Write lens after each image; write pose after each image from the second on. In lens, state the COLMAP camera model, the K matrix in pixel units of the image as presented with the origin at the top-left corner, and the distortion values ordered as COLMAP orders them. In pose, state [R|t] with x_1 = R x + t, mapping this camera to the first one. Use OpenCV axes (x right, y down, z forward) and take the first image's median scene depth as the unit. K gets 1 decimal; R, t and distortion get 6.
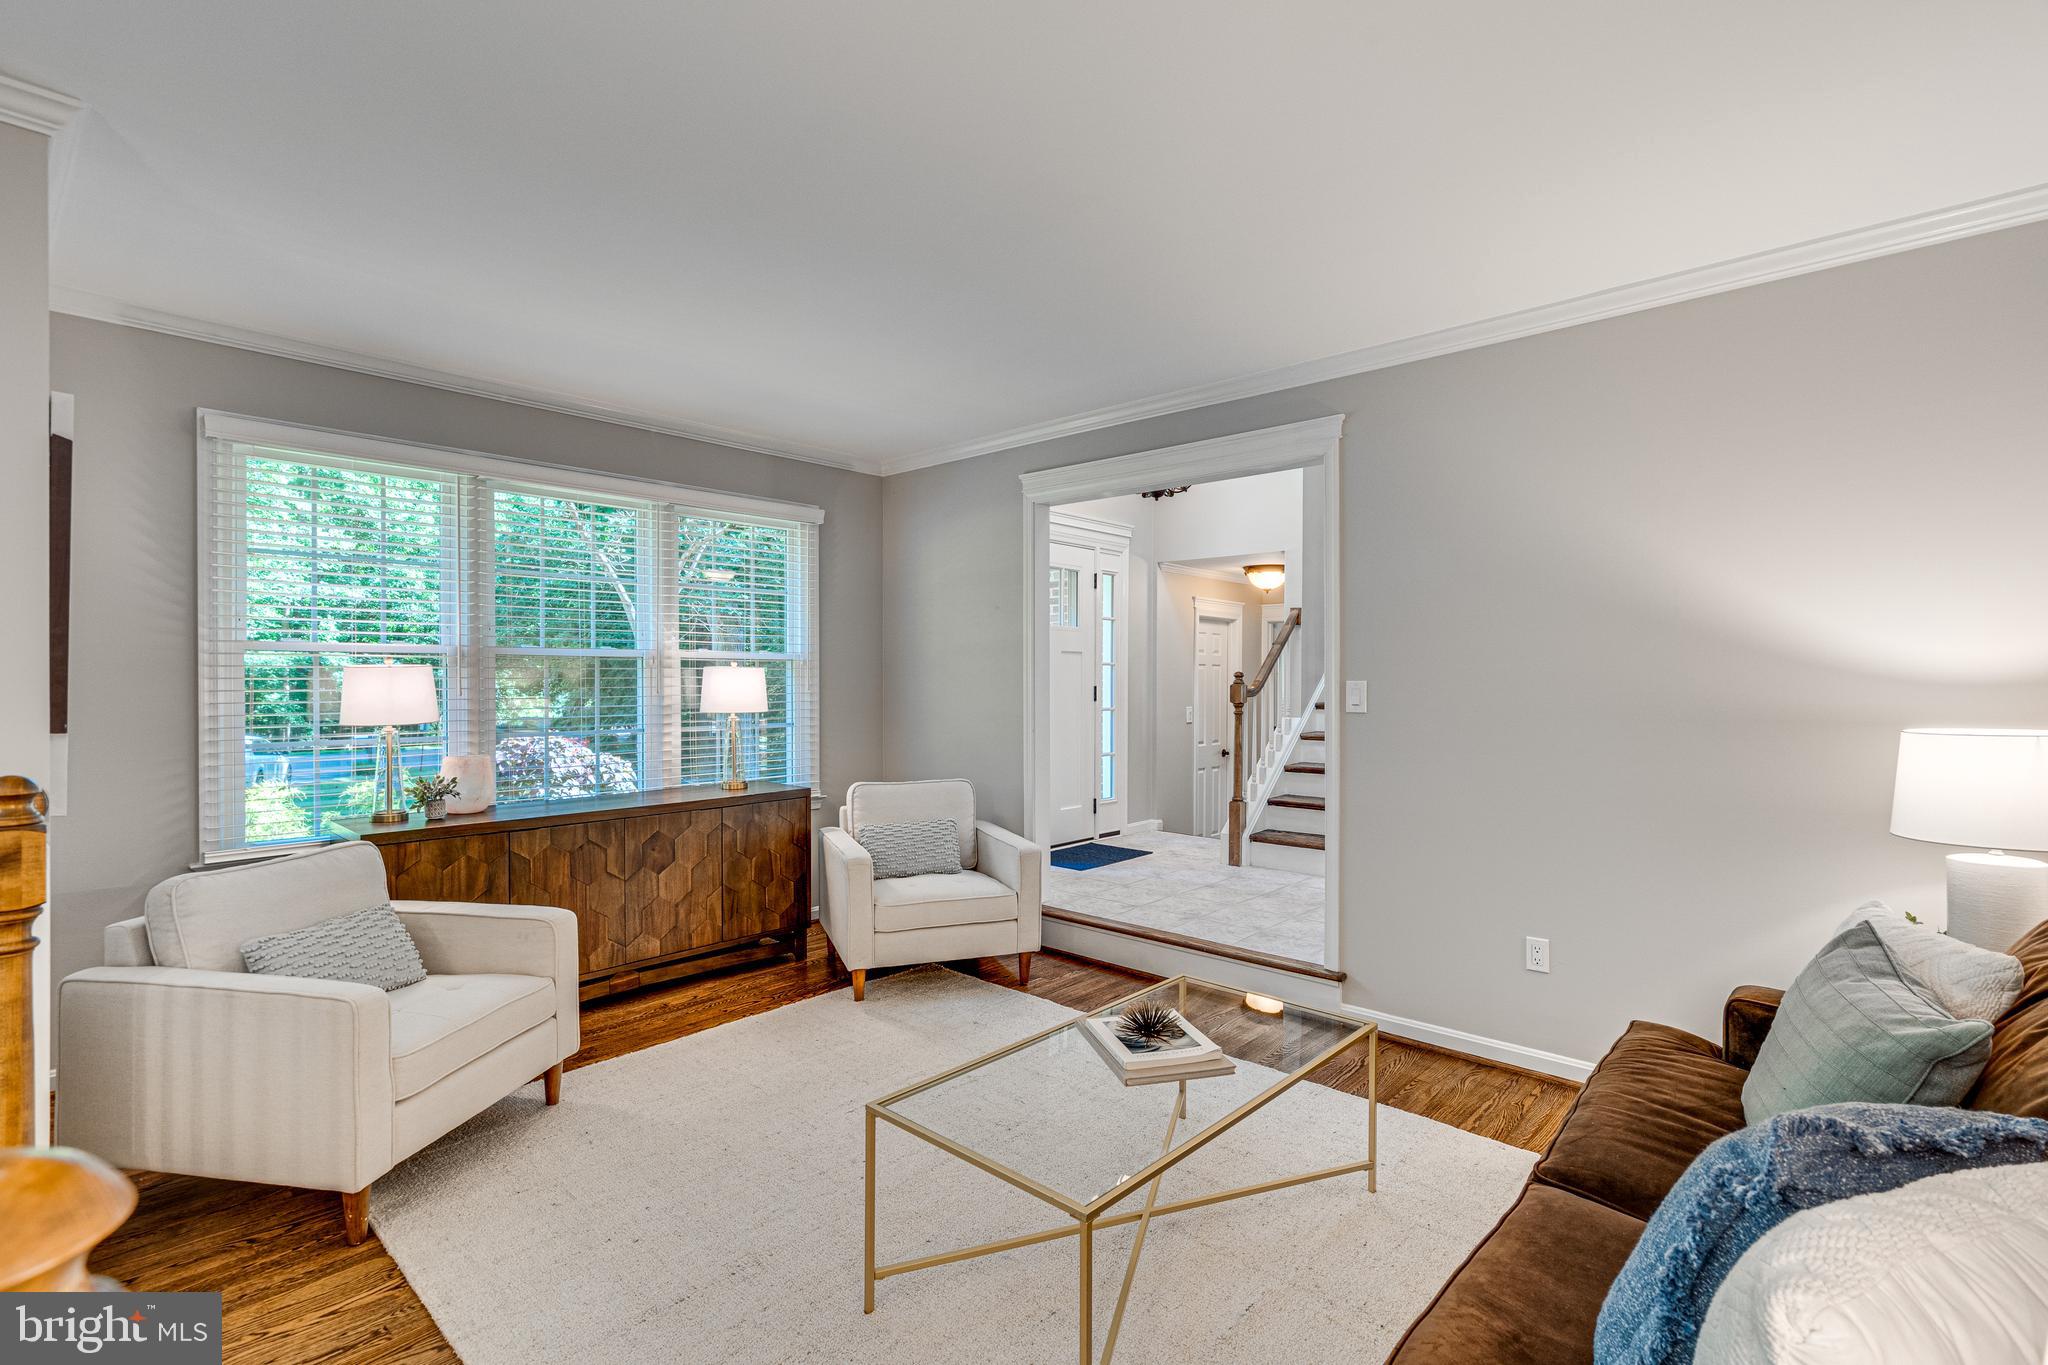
lens RADIAL K [[934.0, 0, 1024.0], [0, 934.0, 682.5], [0, 0, 1]] dist [0.000786, 0.000321]
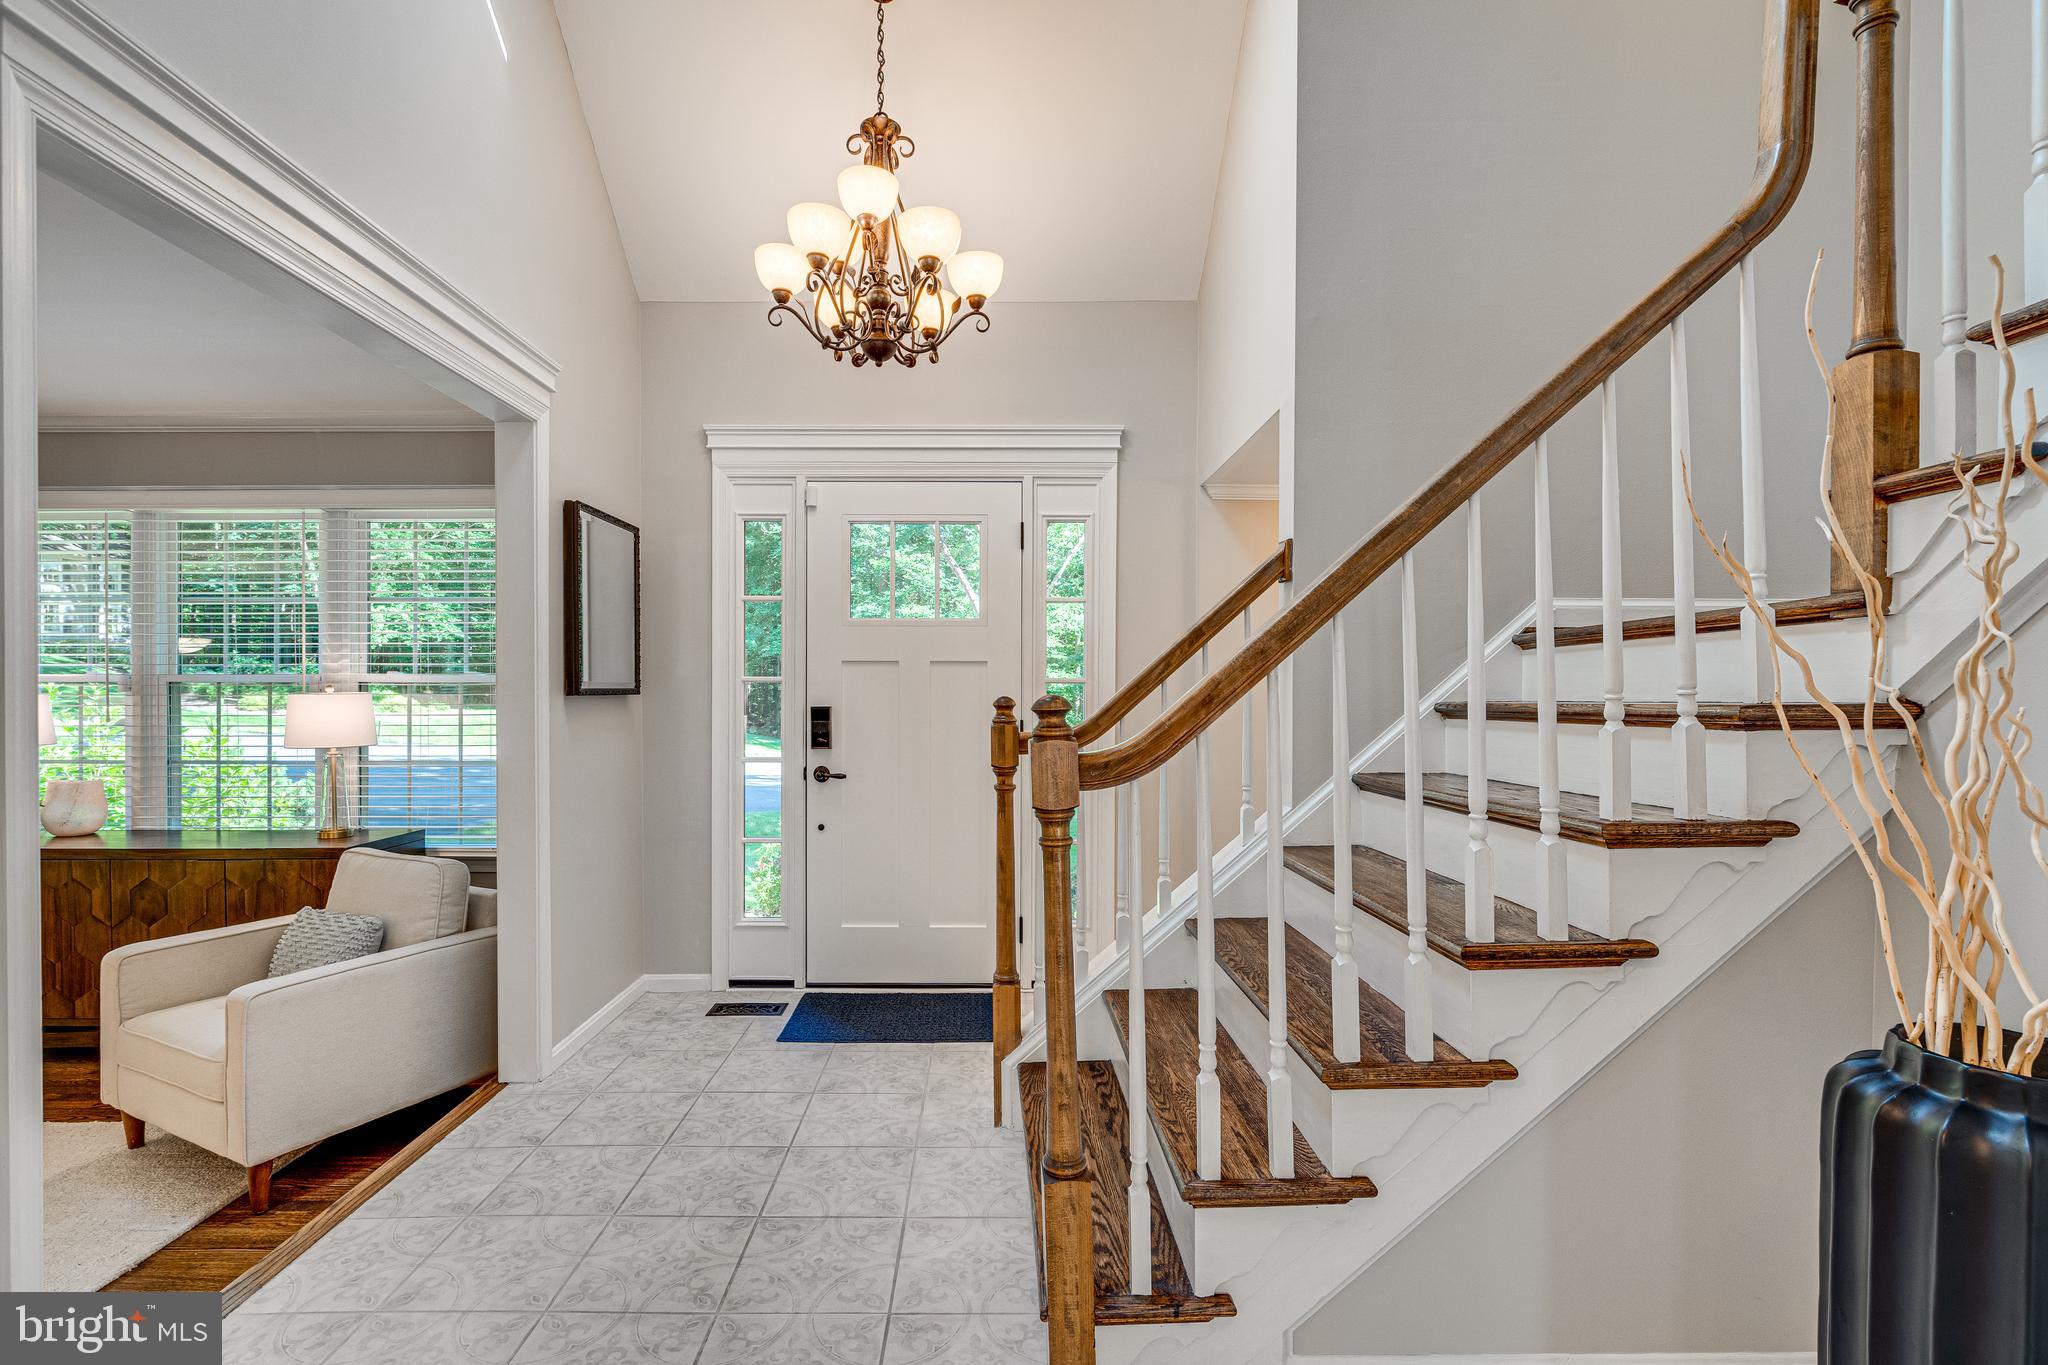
lens RADIAL K [[957.7, 0, 998.1], [0, 957.7, 697.8], [0, 0, 1]] dist [-0.003006, 0.000406]
pose [[0.668356, 0.000098, -0.743842, 0.775396], [-0.005097, 0.999977, -0.004448, -0.011827], [0.743825, 0.006764, 0.668341, 0.929891]]
